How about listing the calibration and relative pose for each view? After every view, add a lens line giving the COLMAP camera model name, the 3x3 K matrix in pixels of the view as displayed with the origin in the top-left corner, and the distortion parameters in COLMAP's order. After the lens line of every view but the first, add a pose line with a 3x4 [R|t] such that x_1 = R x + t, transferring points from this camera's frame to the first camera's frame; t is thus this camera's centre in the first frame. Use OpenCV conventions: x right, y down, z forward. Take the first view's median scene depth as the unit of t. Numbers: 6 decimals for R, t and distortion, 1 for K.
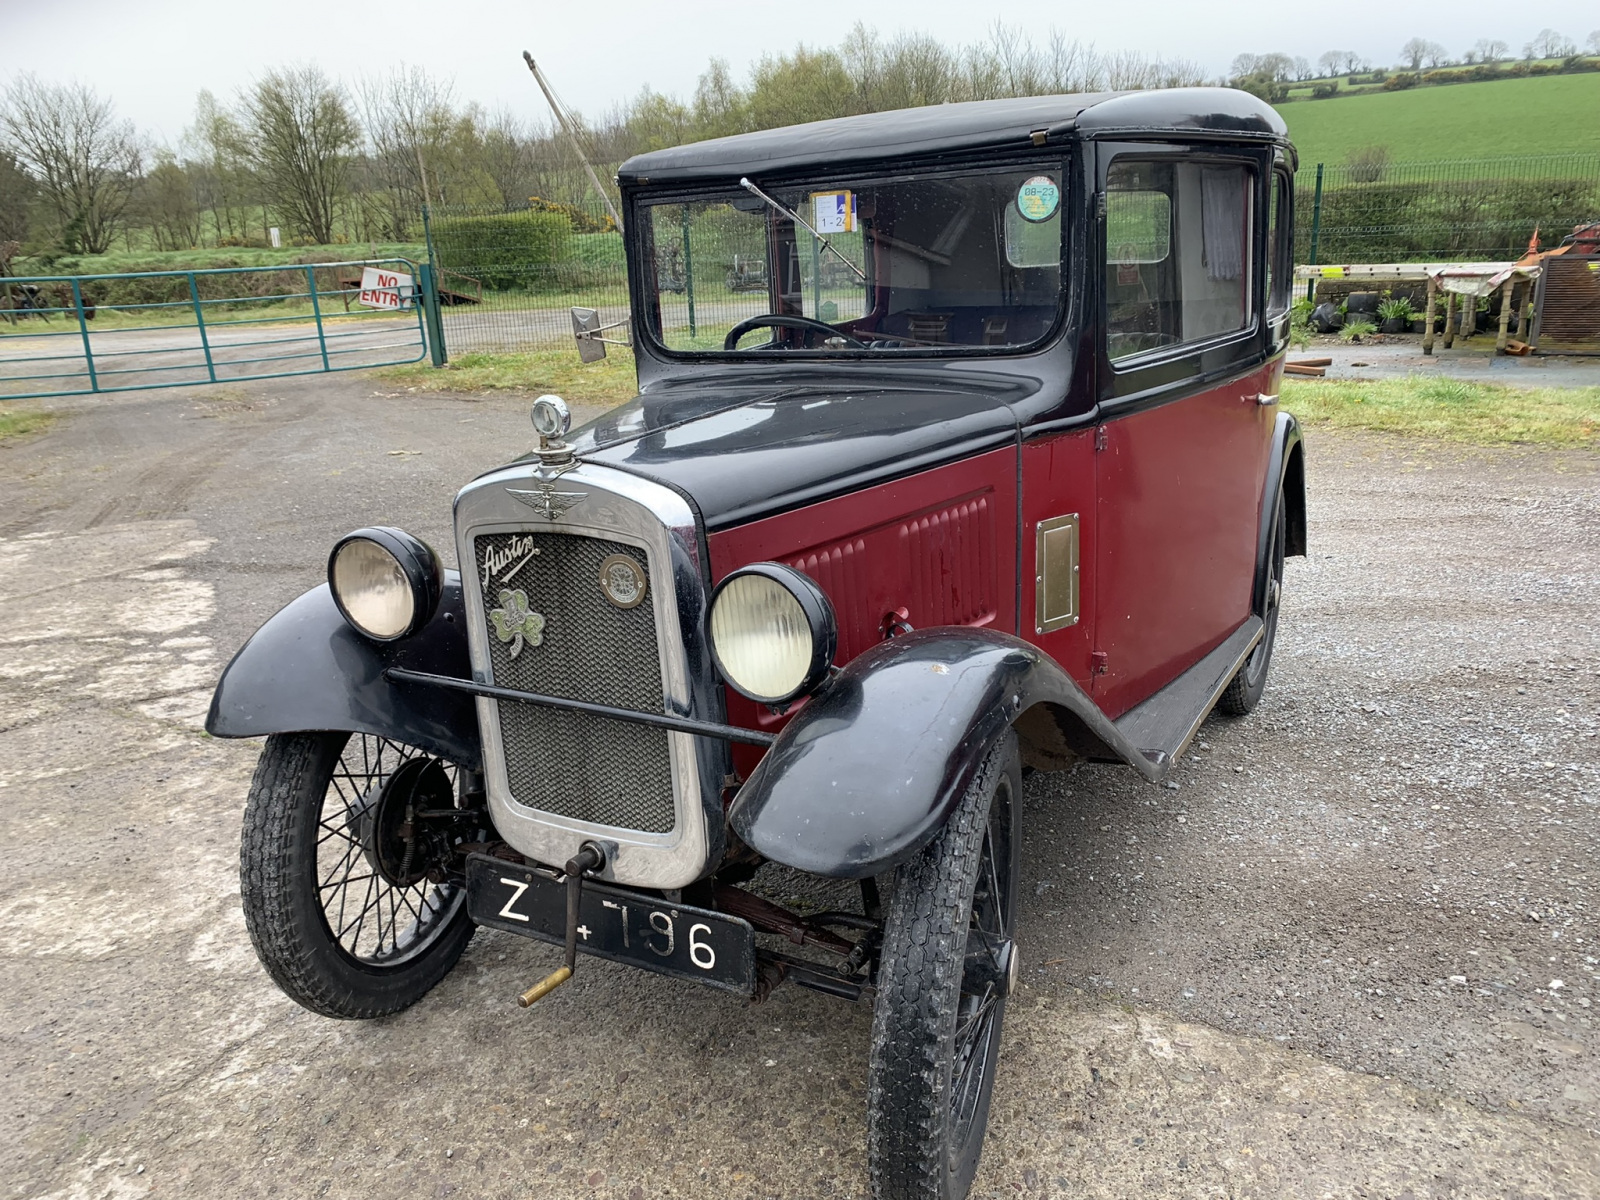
lens RADIAL K [[1223.3, 0, 781.0], [0, 1223.3, 591.9], [0, 0, 1]] dist [0.036828, -0.040880]
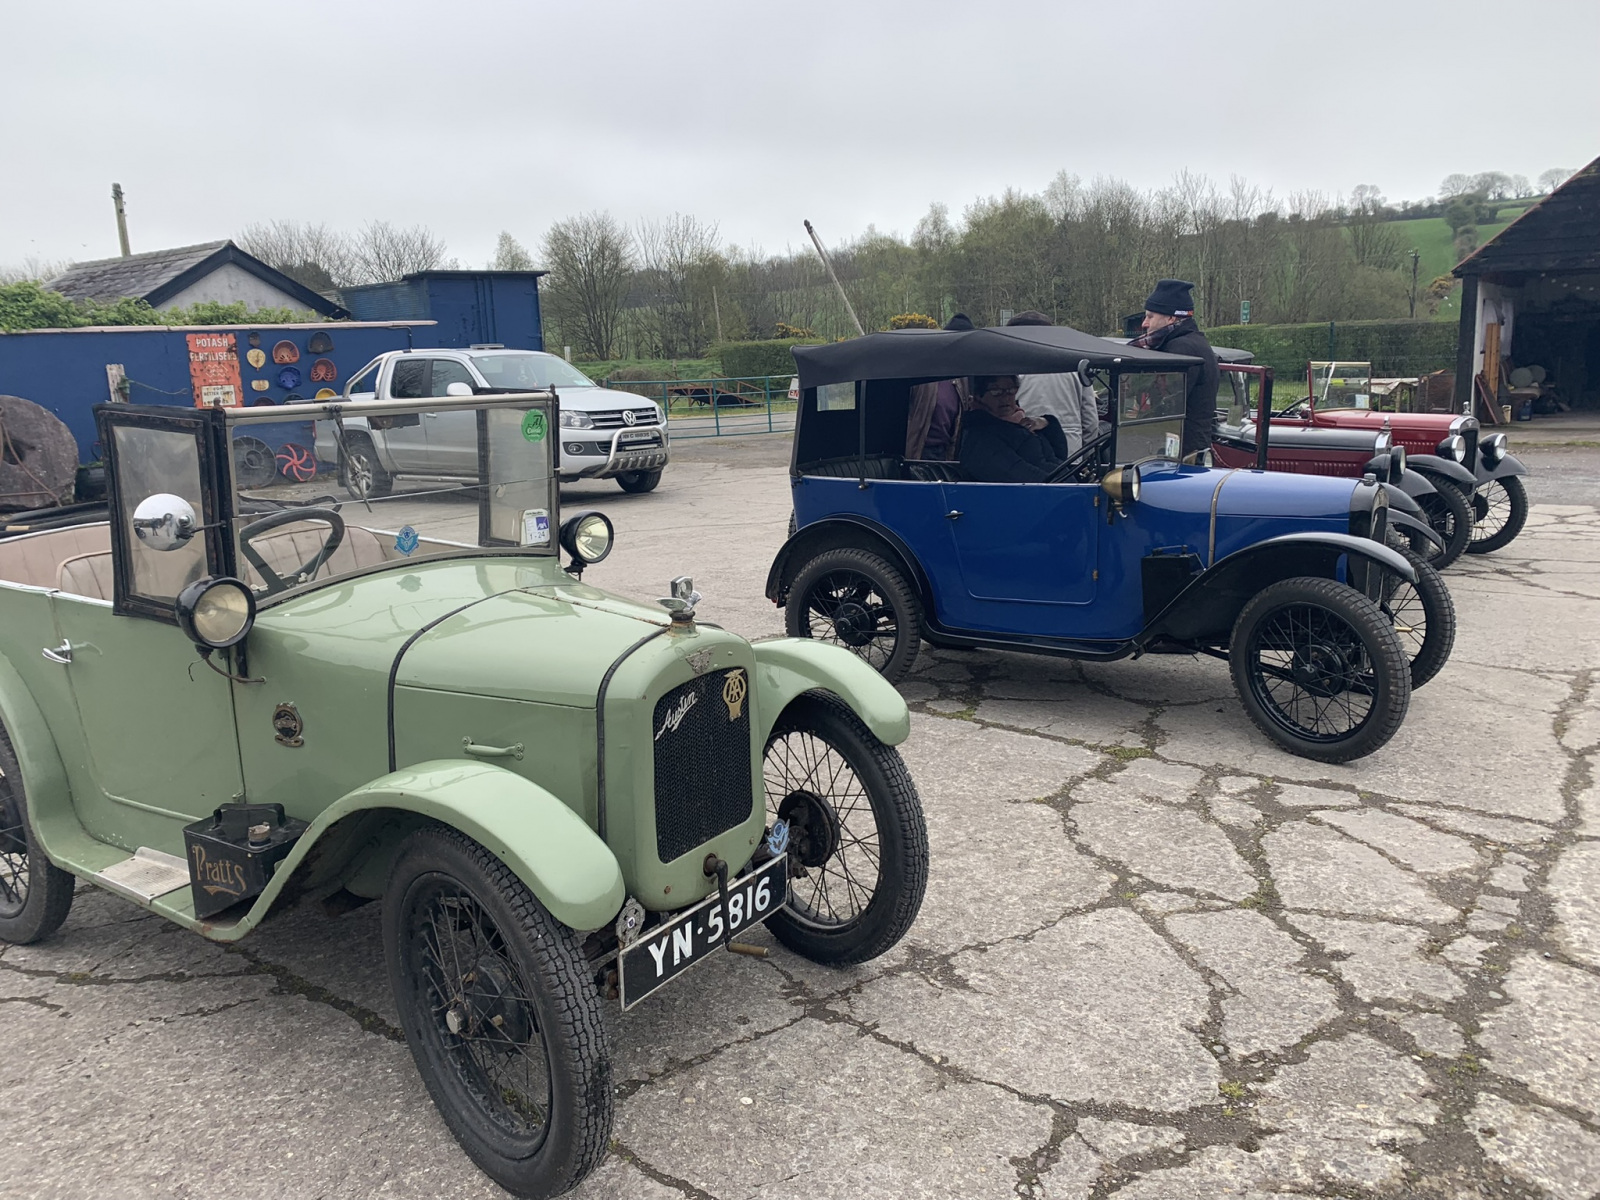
lens RADIAL K [[1223.3, 0, 781.0], [0, 1223.3, 591.9], [0, 0, 1]] dist [0.036828, -0.040880]
pose [[0.988175, 0.033674, -0.149586, -0.010926], [-0.046599, 0.995396, -0.083759, 0.038185], [0.146076, 0.089739, 0.985195, -0.141365]]
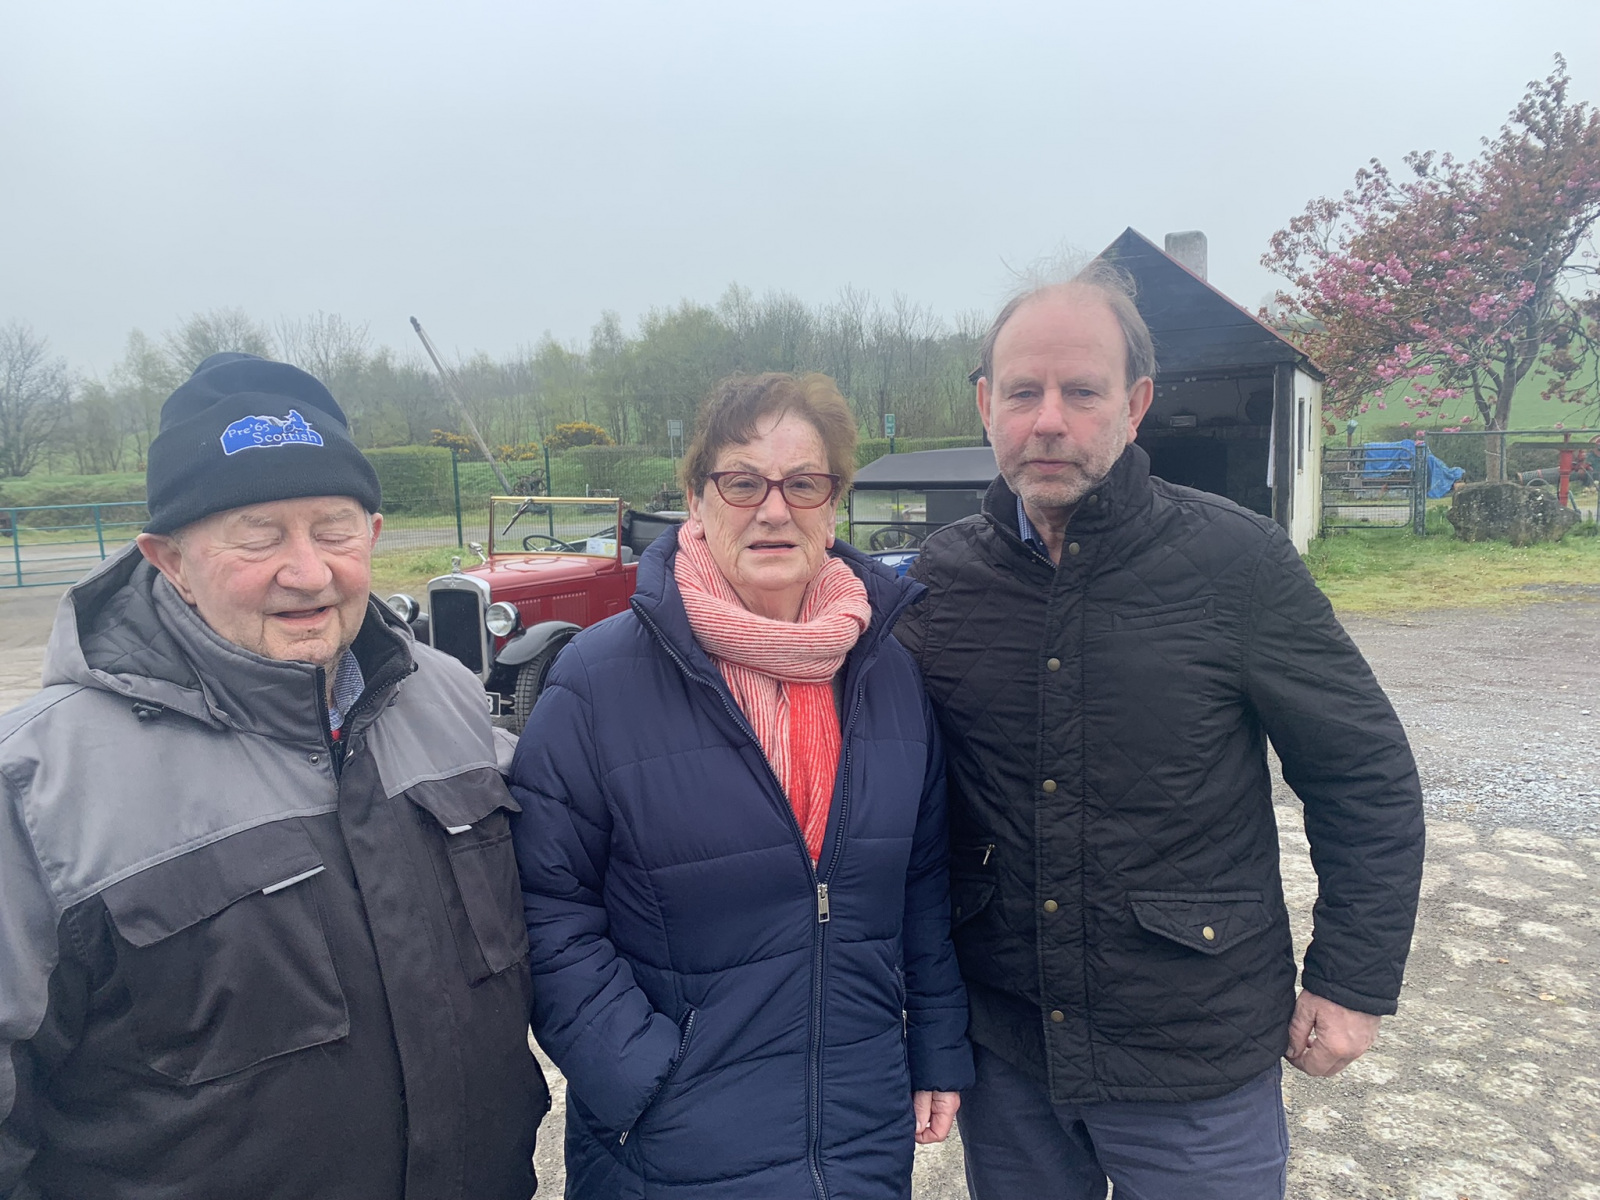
lens RADIAL K [[1223.3, 0, 781.0], [0, 1223.3, 591.9], [0, 0, 1]] dist [0.036828, -0.040880]
pose [[0.998075, 0.000250, 0.062020, 0.036803], [0.010523, 0.984811, -0.173313, 0.015763], [-0.061121, 0.173632, 0.982912, -0.071418]]
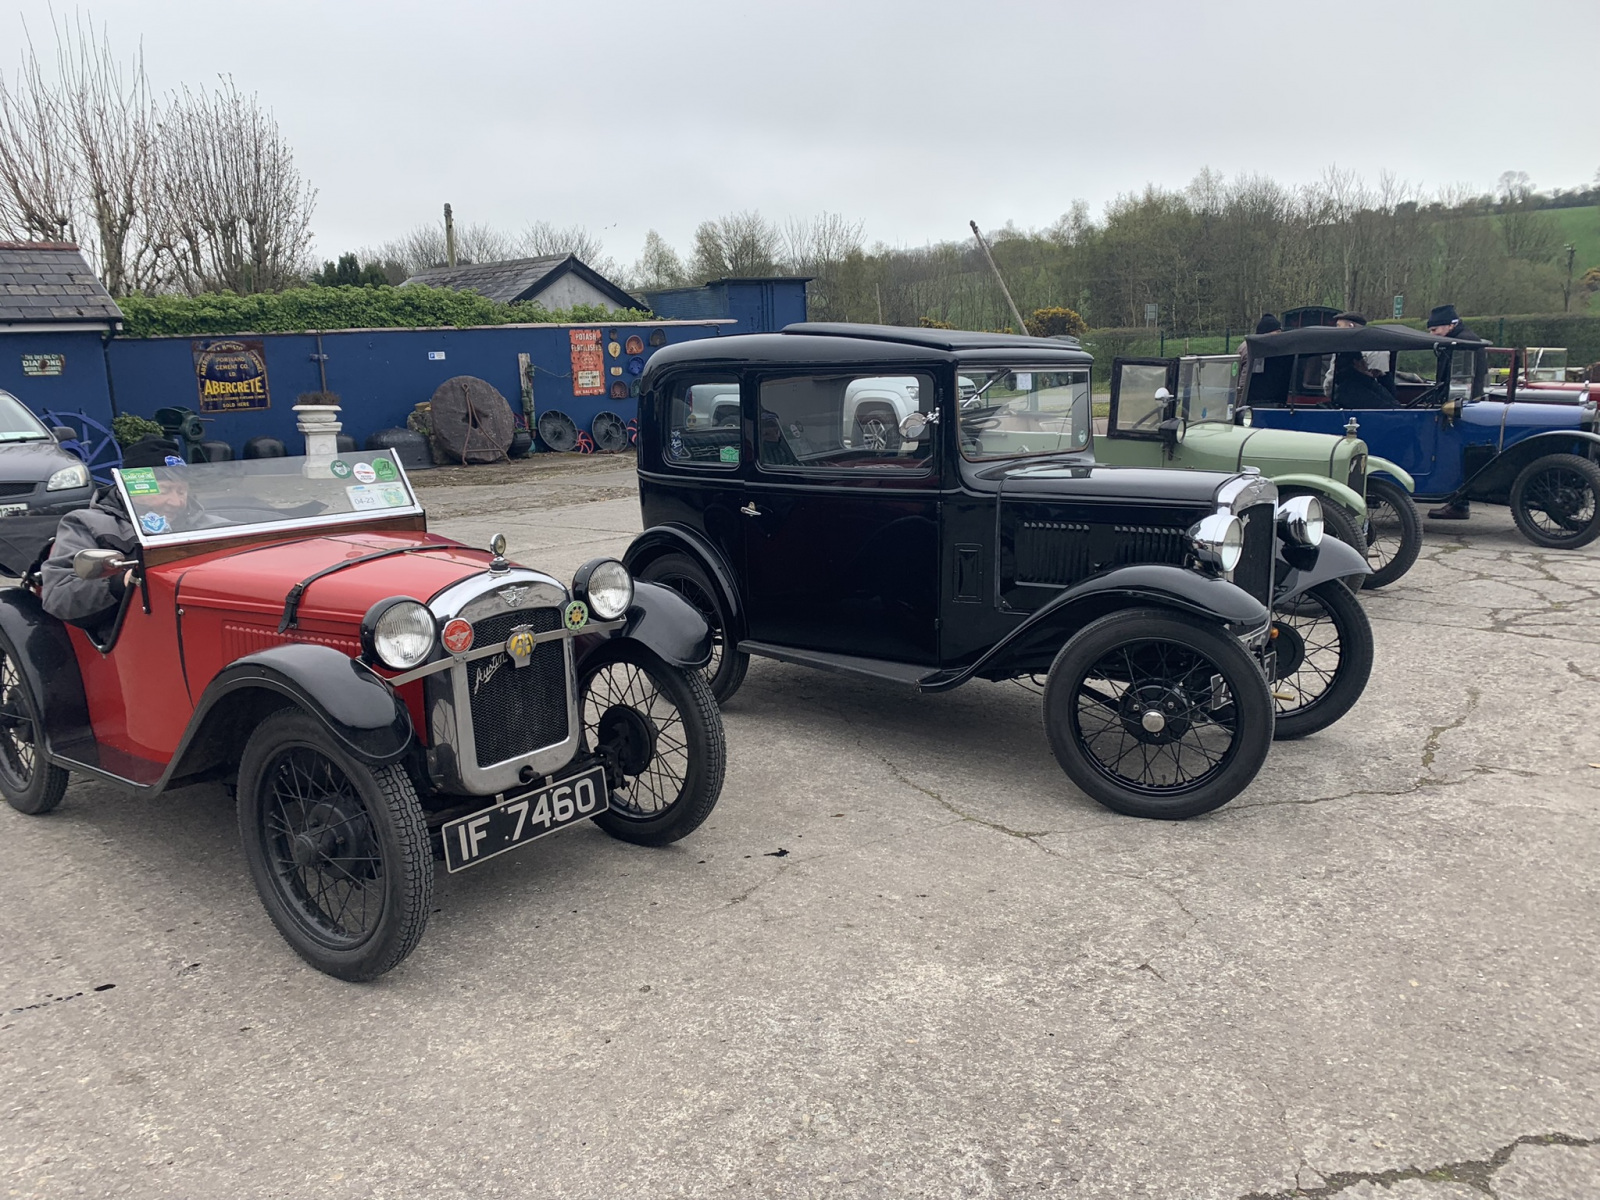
lens RADIAL K [[1225.2, 0, 790.1], [0, 1225.2, 605.6], [0, 0, 1]] dist [0.049700, -0.037712]
pose [[0.973142, 0.053910, -0.223802, -0.034804], [-0.070047, 0.995437, -0.064794, 0.055676], [0.219288, 0.078731, 0.972478, -0.199646]]
